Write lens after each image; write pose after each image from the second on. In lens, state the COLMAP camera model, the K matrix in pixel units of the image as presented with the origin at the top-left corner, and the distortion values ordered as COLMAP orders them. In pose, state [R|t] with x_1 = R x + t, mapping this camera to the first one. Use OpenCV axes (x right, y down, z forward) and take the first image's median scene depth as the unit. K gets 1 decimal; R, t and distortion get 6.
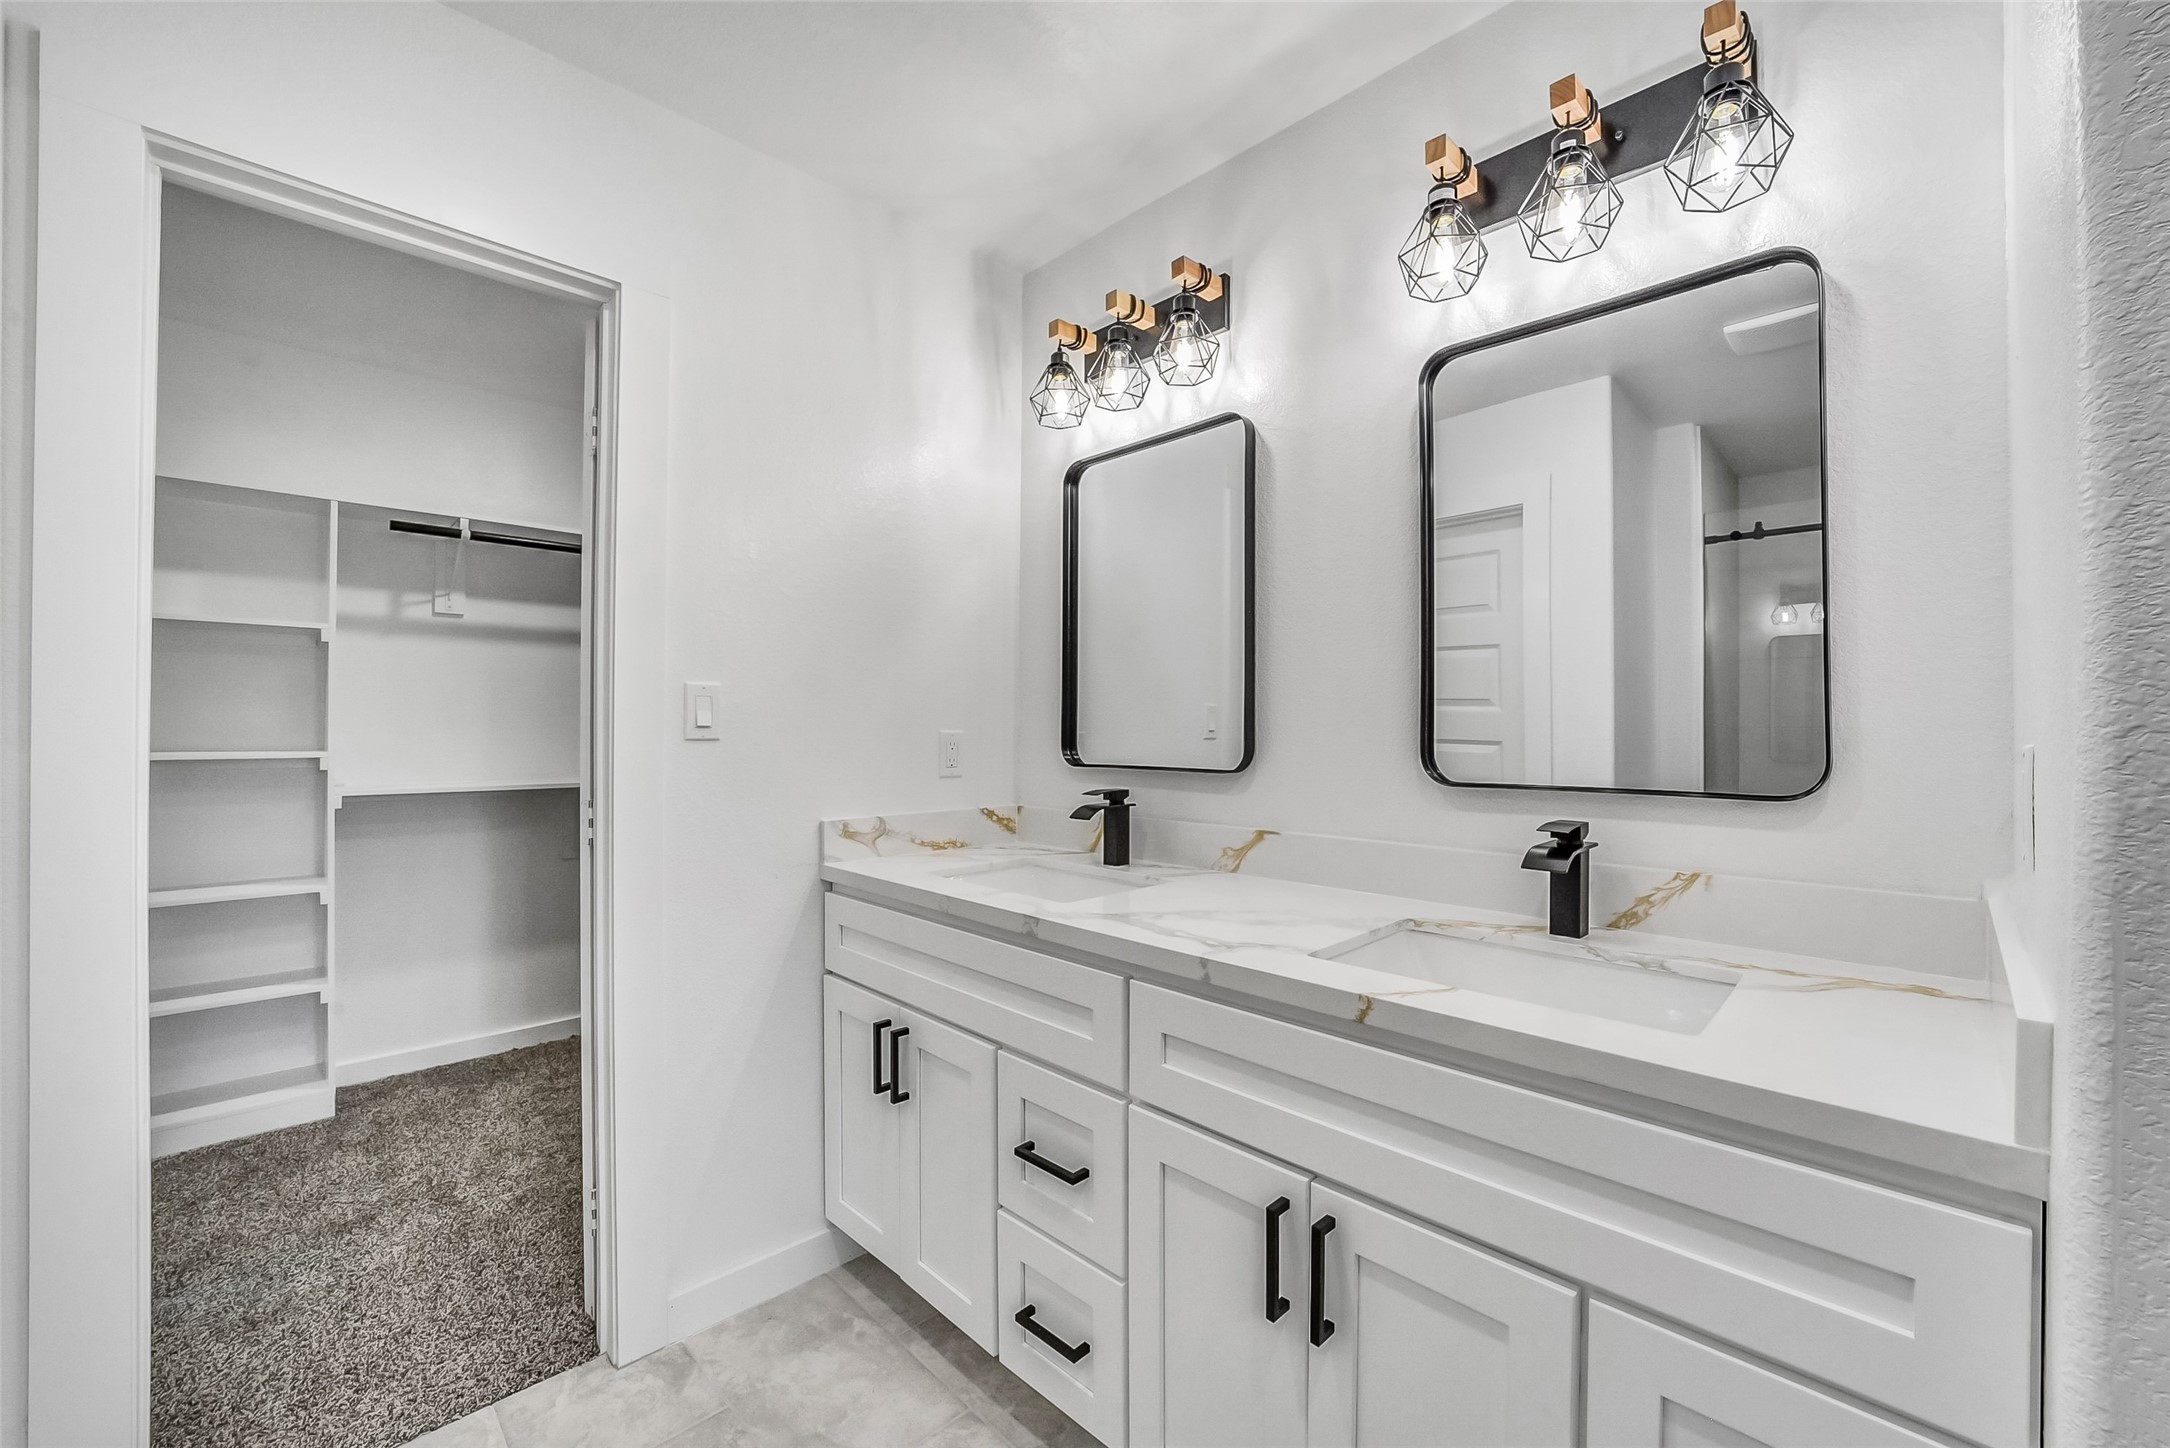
lens RADIAL K [[854.8, 0, 1096.6], [0, 854.8, 731.1], [0, 0, 1]] dist [-0.035678, 0.006240]
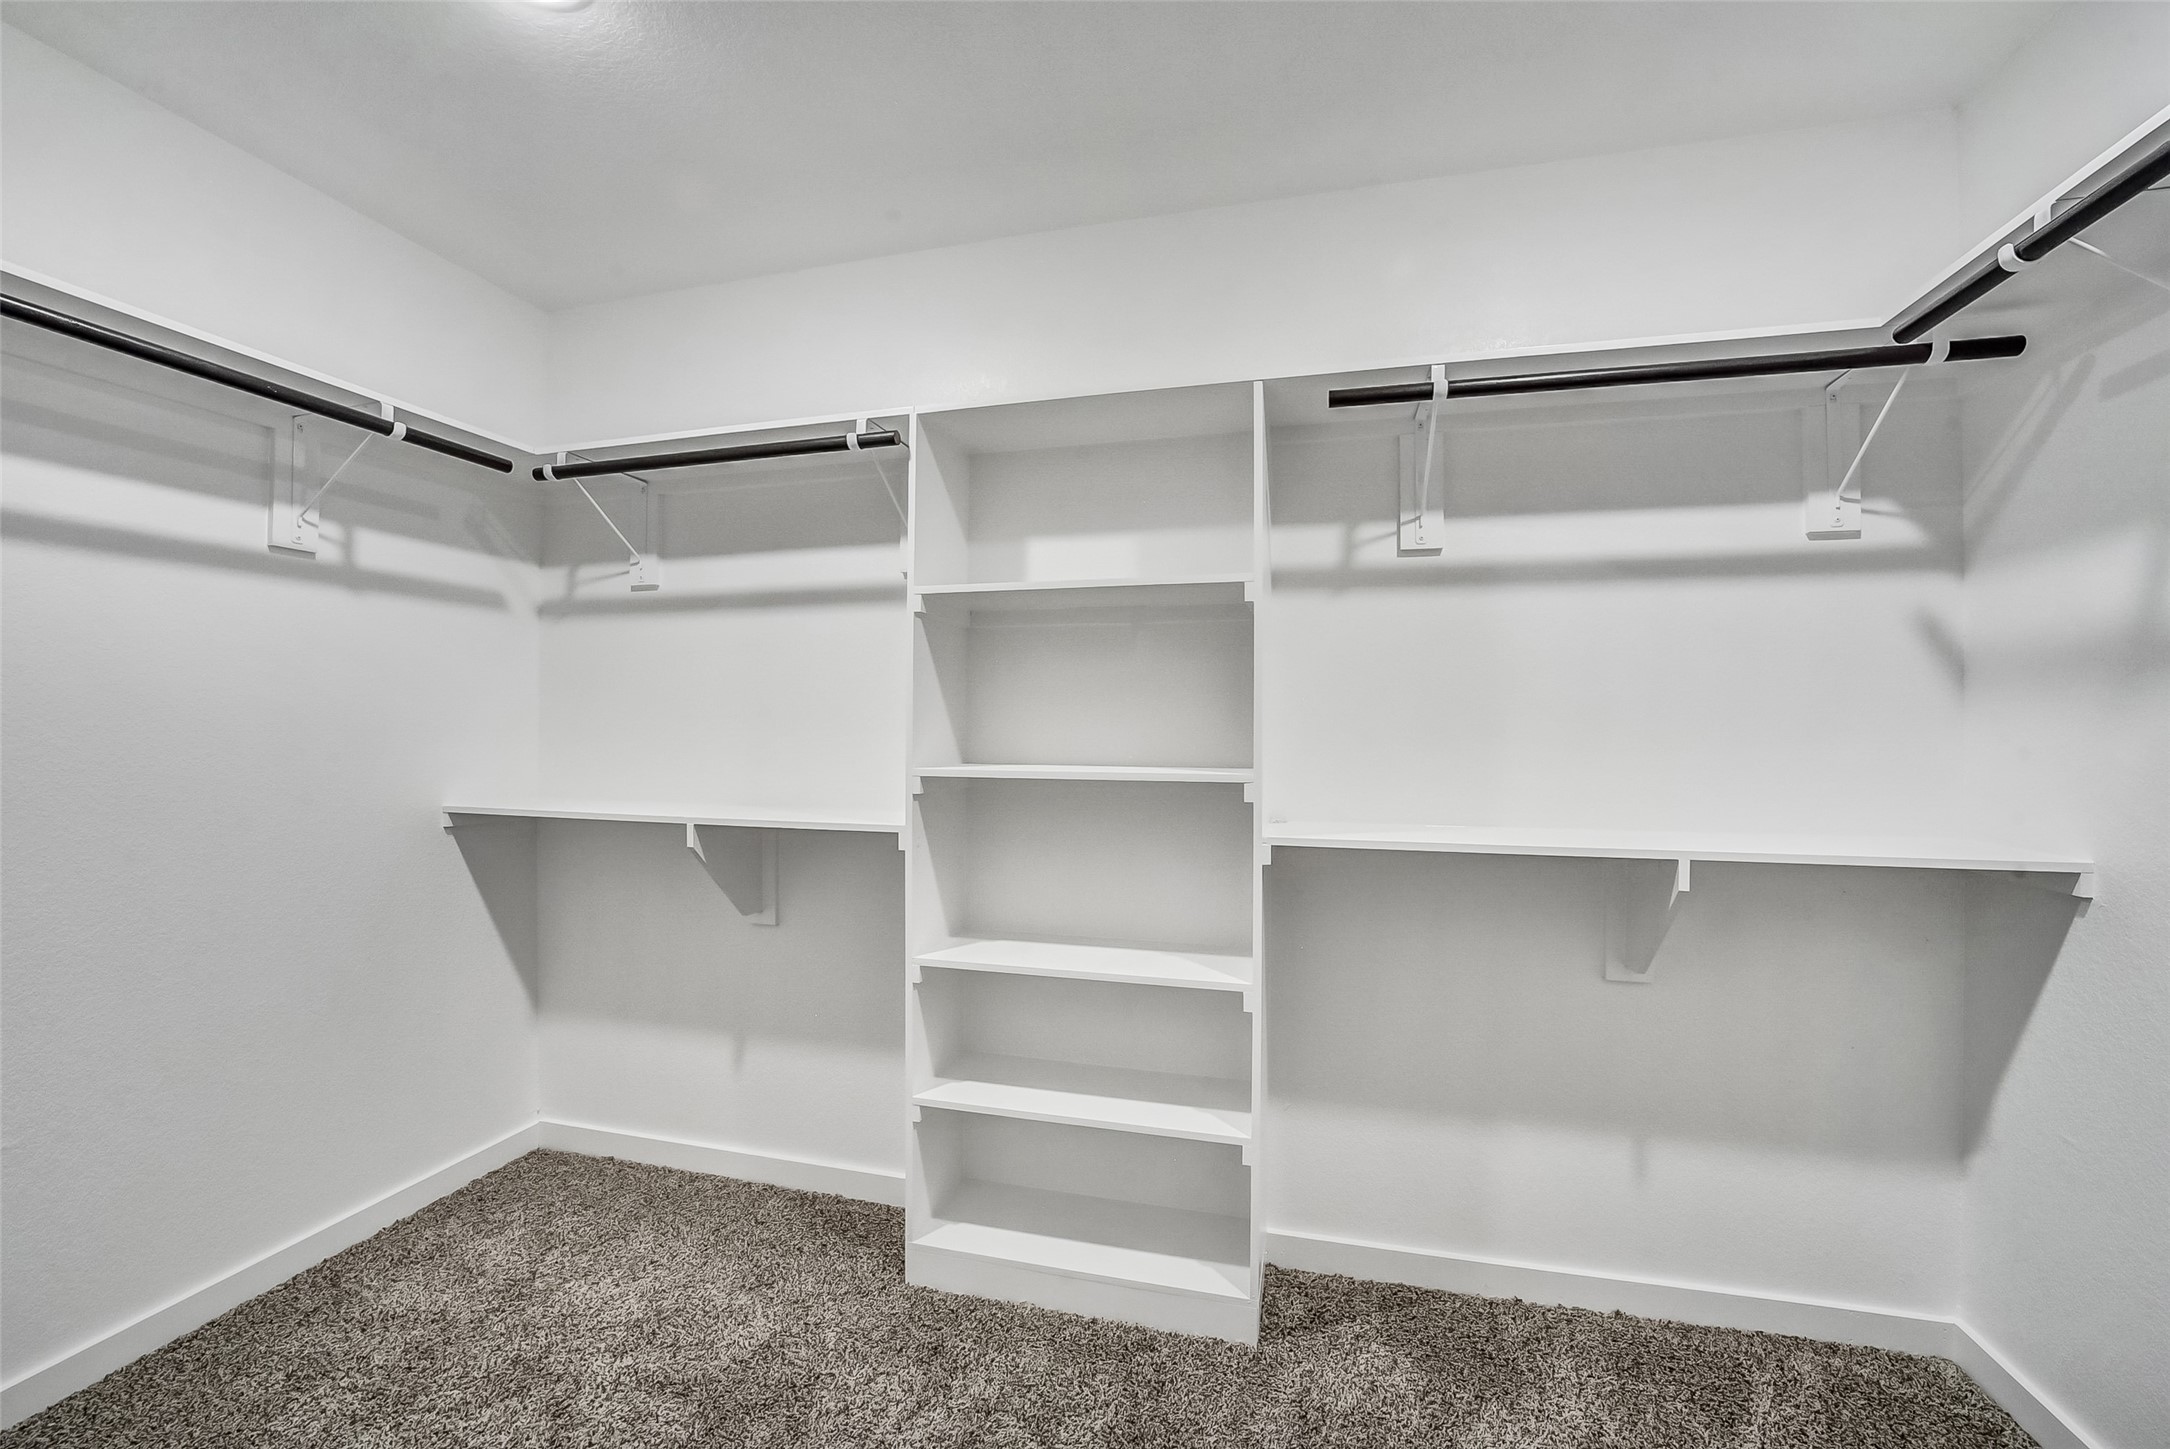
lens RADIAL K [[854.8, 0, 1071.8], [0, 854.8, 723.5], [0, 0, 1]] dist [-0.035678, 0.006240]
pose [[0.479992, -0.005141, -0.877258, -0.273601], [0.006072, 0.999978, -0.002538, -0.009349], [0.877252, -0.004109, 0.480013, 0.371766]]
